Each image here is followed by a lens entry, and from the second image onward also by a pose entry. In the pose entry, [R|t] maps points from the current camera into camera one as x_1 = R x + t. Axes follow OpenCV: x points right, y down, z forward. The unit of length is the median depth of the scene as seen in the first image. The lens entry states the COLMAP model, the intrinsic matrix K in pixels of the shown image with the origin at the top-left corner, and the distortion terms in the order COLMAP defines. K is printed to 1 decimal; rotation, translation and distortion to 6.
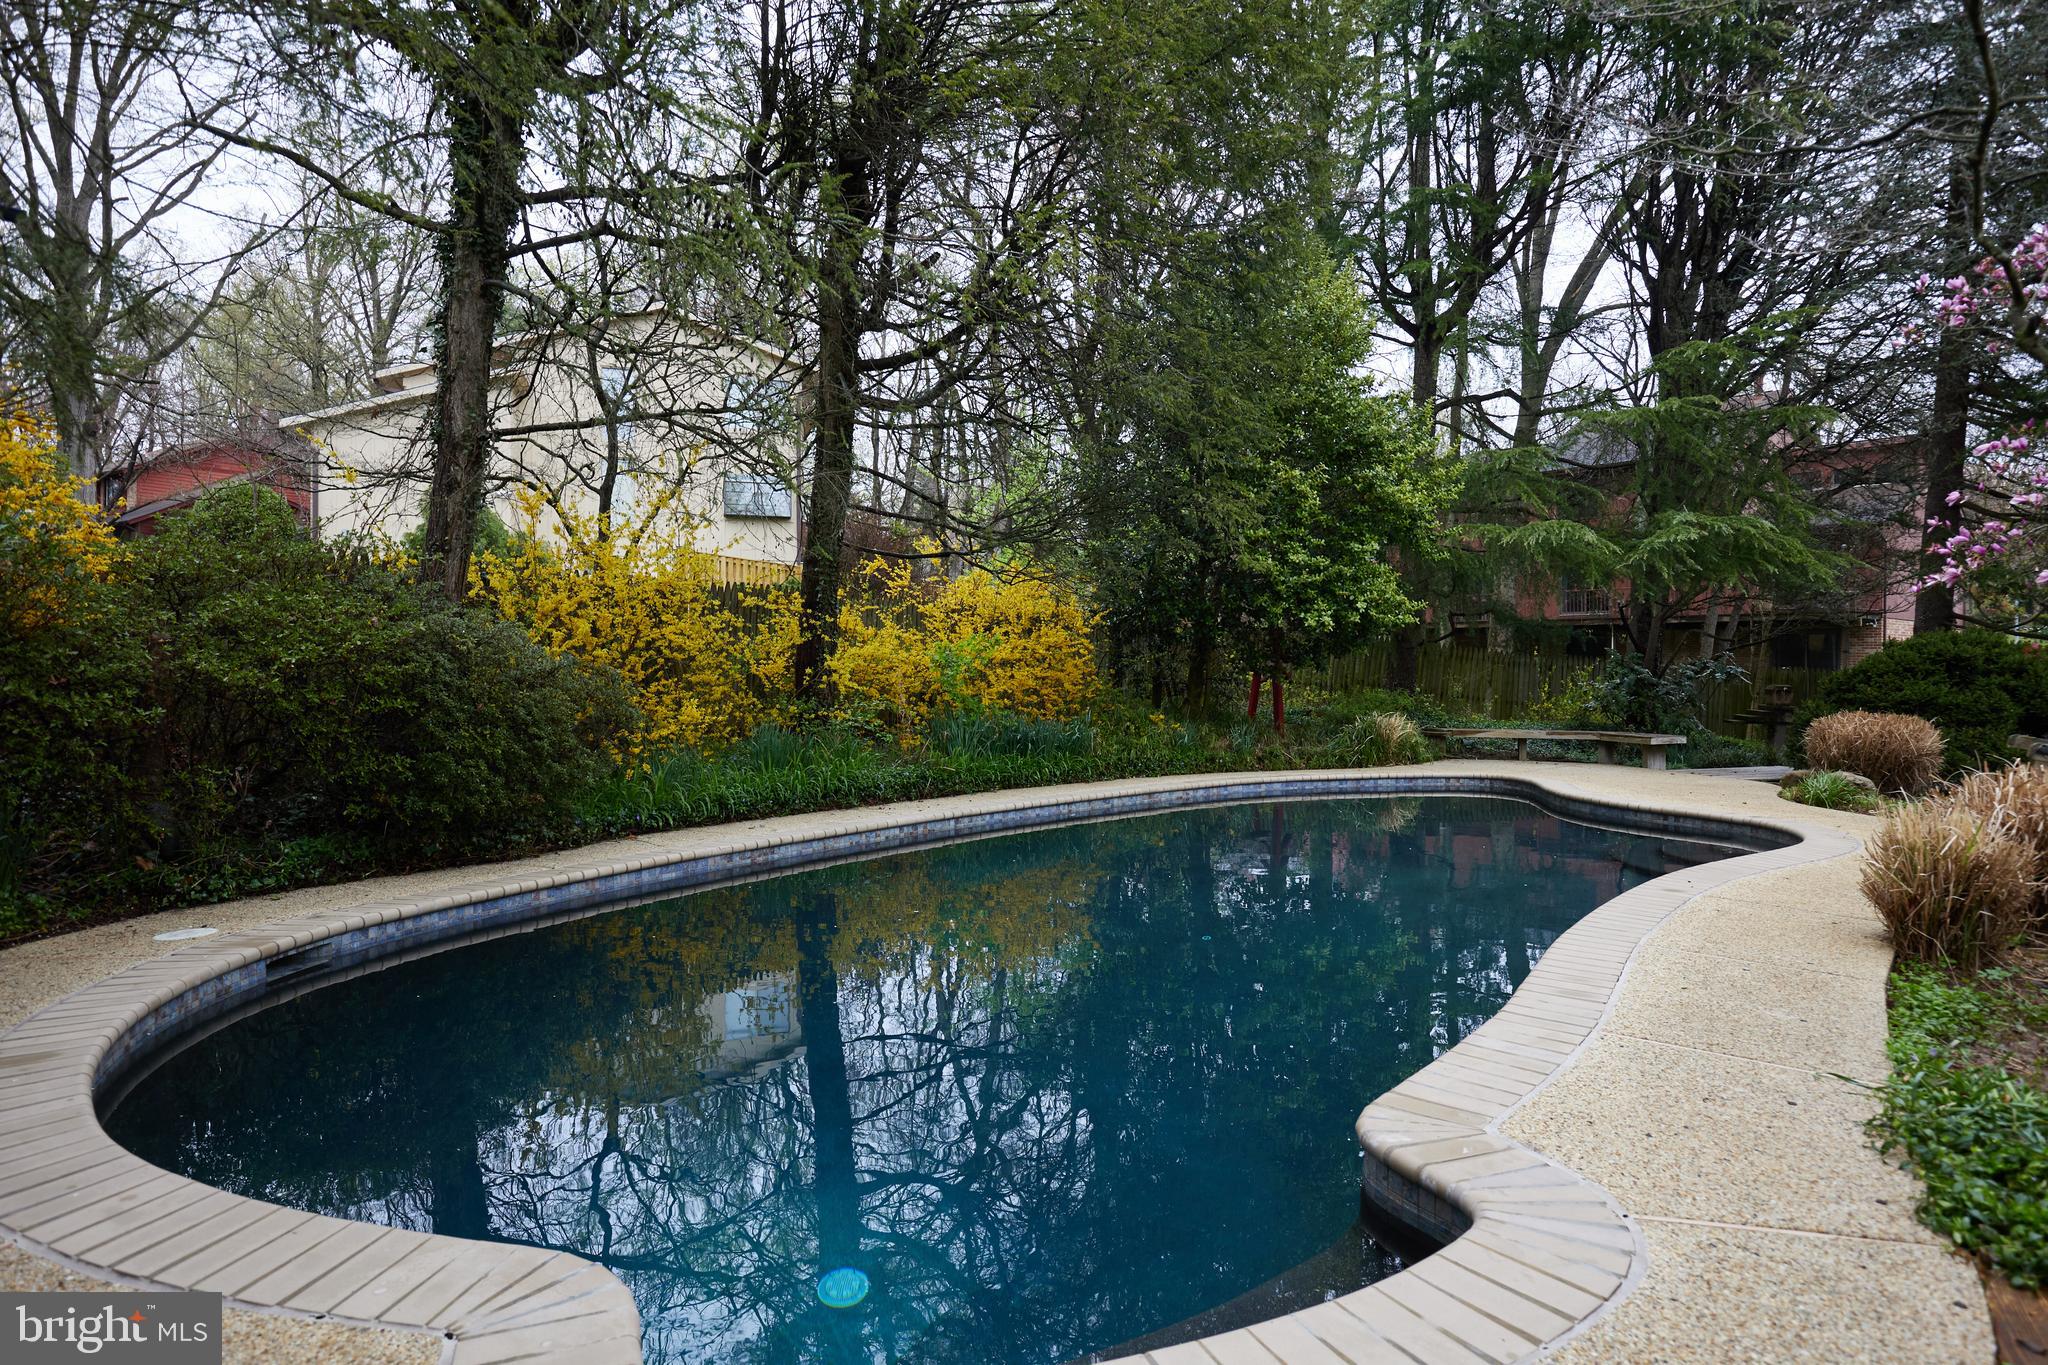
lens RADIAL K [[1233.9, 0, 1024.7], [0, 1233.9, 685.1], [0, 0, 1]] dist [-0.003603, 0.000531]
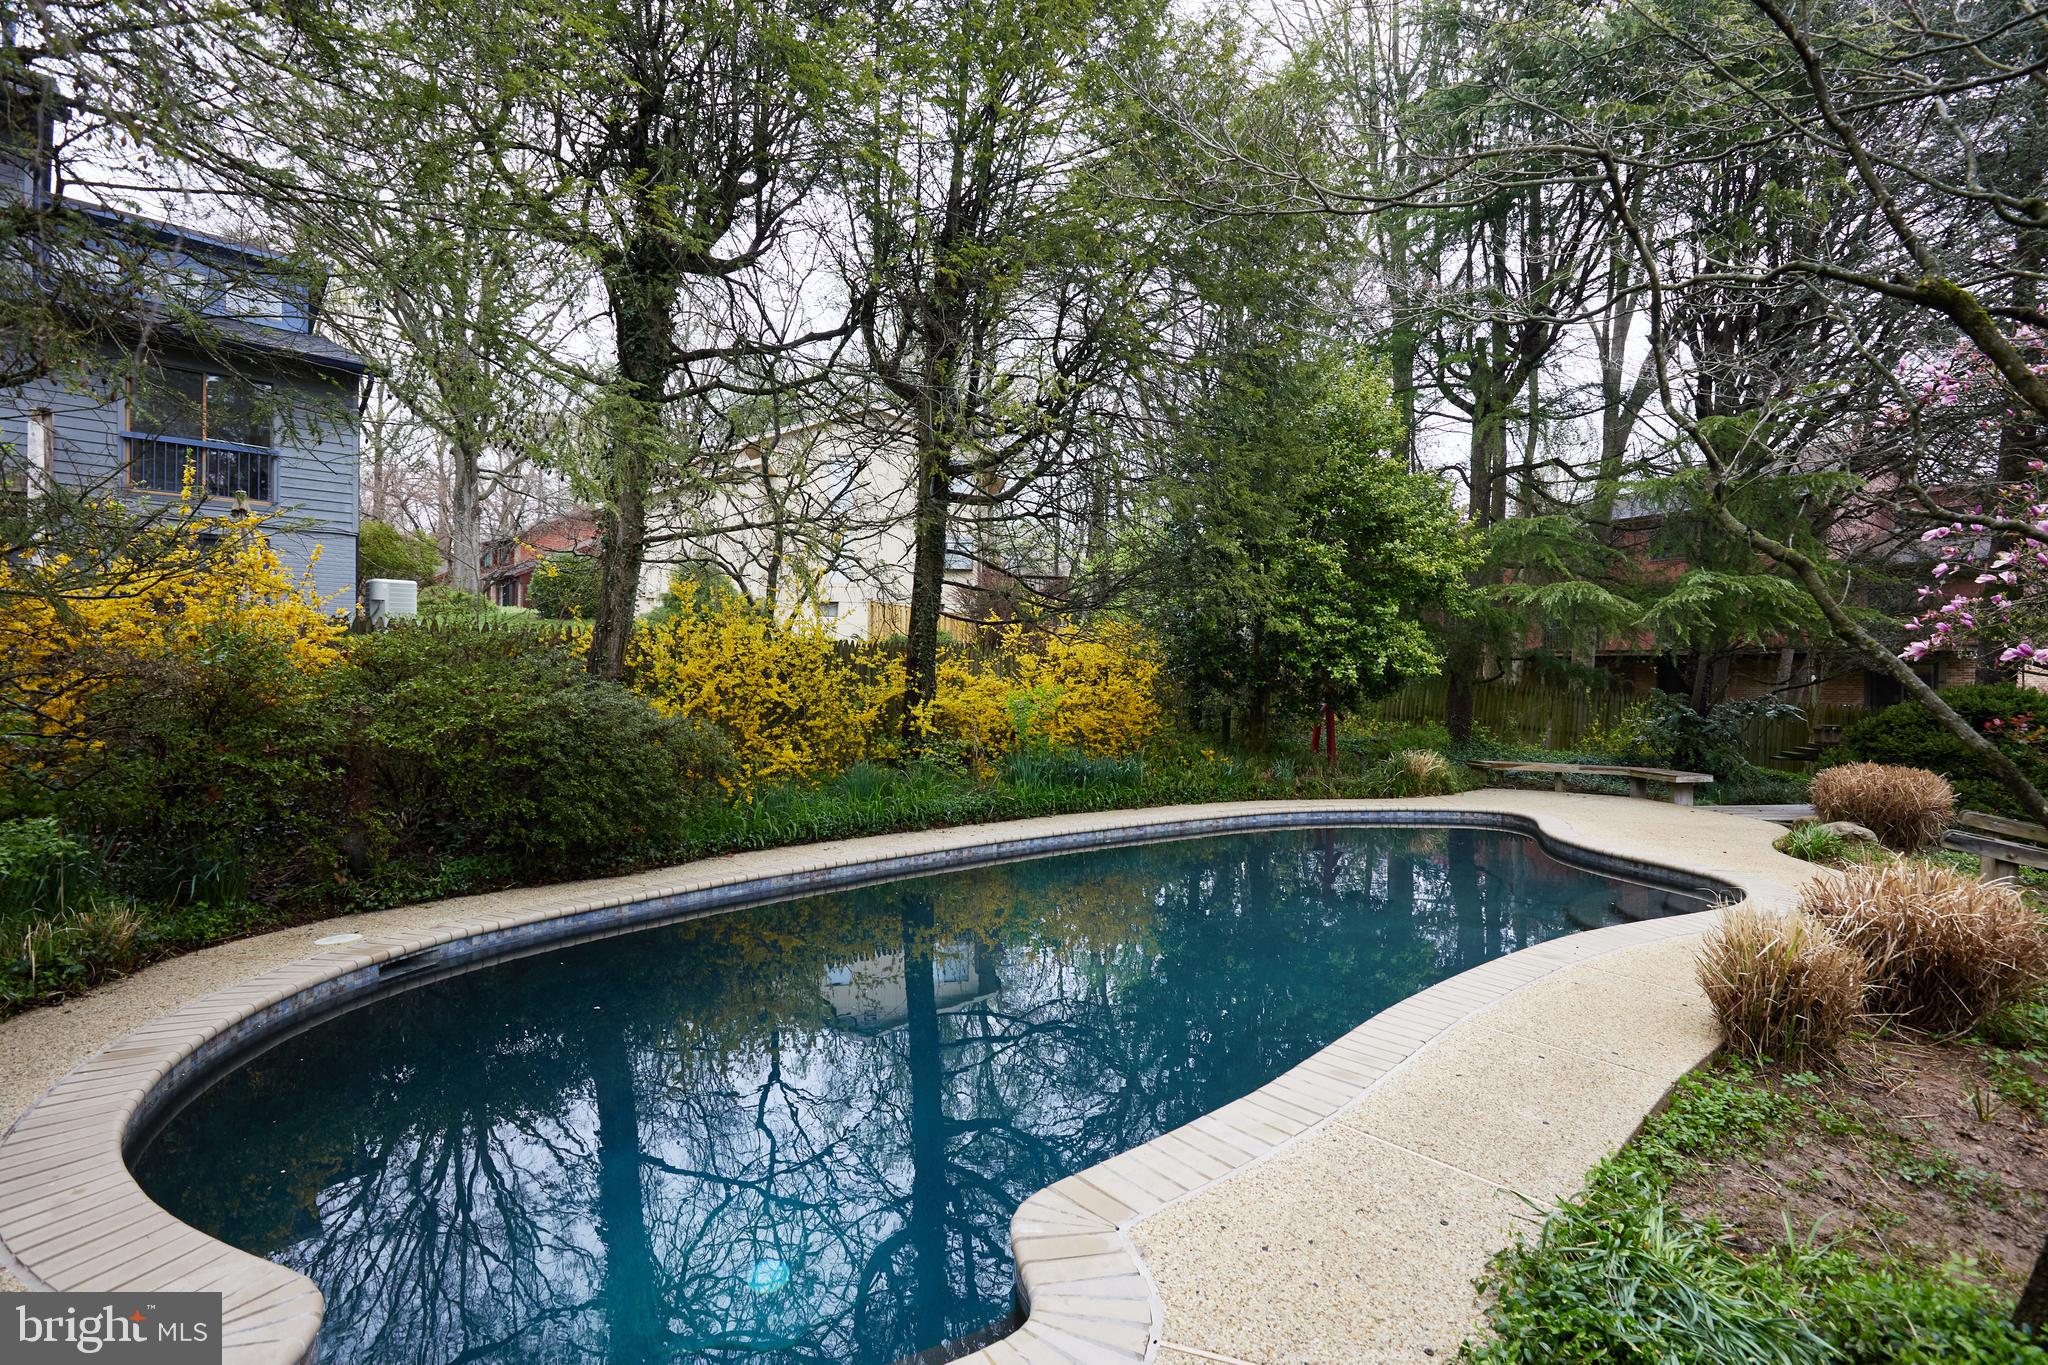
lens RADIAL K [[1001.7, 0, 1022.4], [0, 1001.7, 676.5], [0, 0, 1]] dist [0.003080, 0.000027]
pose [[0.983341, 0.005260, -0.181692, 0.125948], [-0.007959, 0.999868, -0.014133, -0.037617], [0.181594, 0.015344, 0.983254, 0.018497]]
